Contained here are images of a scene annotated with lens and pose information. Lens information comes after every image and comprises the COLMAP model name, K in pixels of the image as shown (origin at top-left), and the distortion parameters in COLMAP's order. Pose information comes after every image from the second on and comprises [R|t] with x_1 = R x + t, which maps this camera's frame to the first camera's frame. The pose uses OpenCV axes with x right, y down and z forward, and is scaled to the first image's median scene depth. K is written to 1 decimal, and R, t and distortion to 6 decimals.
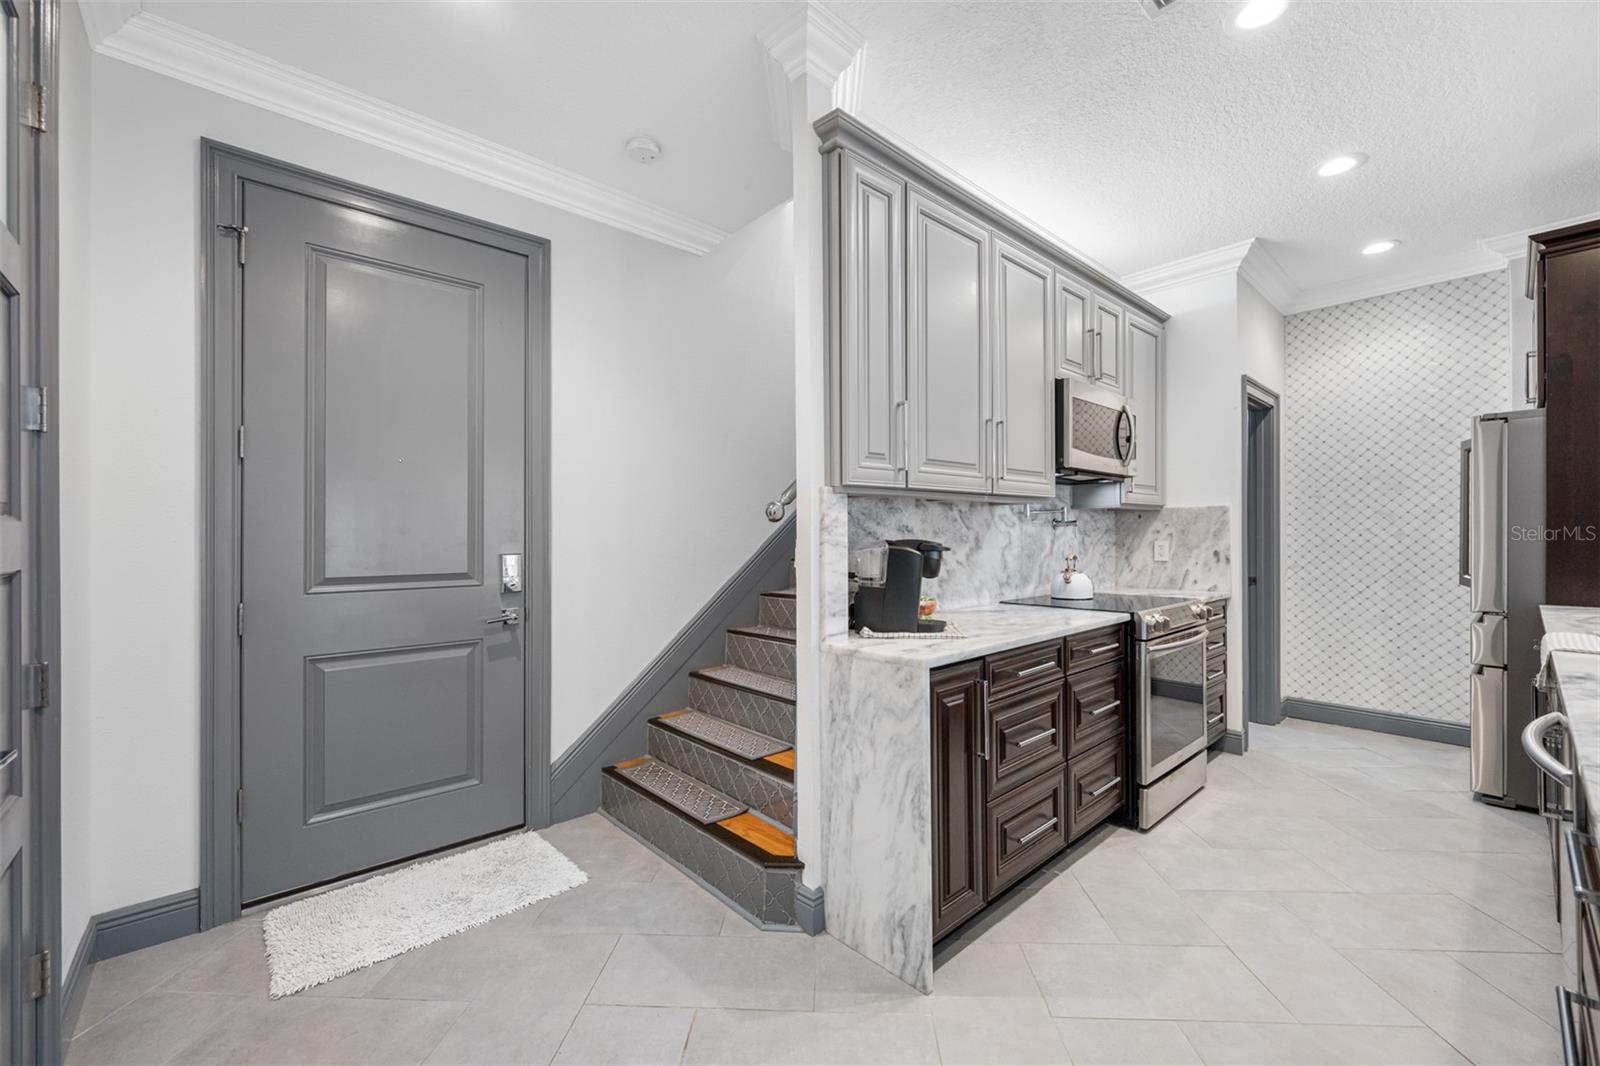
lens RADIAL K [[640.0, 0, 805.6], [0, 640.0, 535.8], [0, 0, 1]] dist [-0.001665, 0.000723]
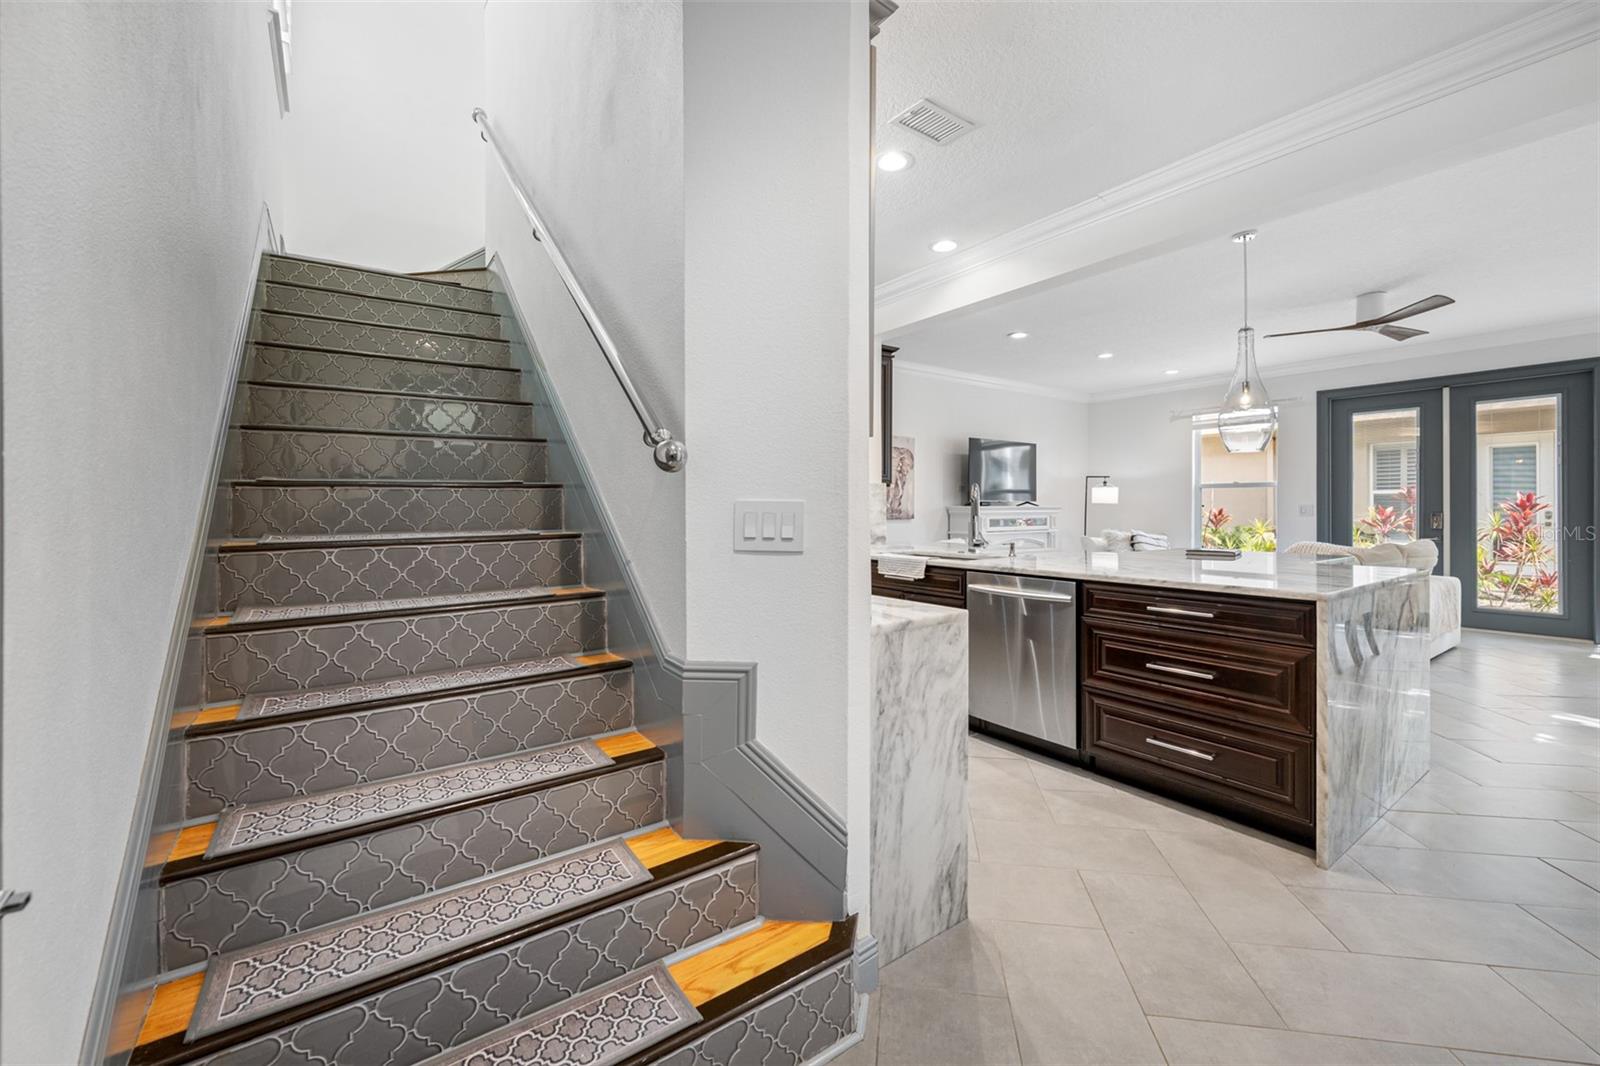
lens RADIAL K [[640.0, 0, 774.7], [0, 640.0, 511.5], [0, 0, 1]] dist [-0.001665, 0.000723]
pose [[0.134595, 0.000848, 0.990900, -0.619616], [0.004228, 0.999990, -0.001430, 0.015911], [-0.990892, 0.004382, 0.134590, 0.775124]]
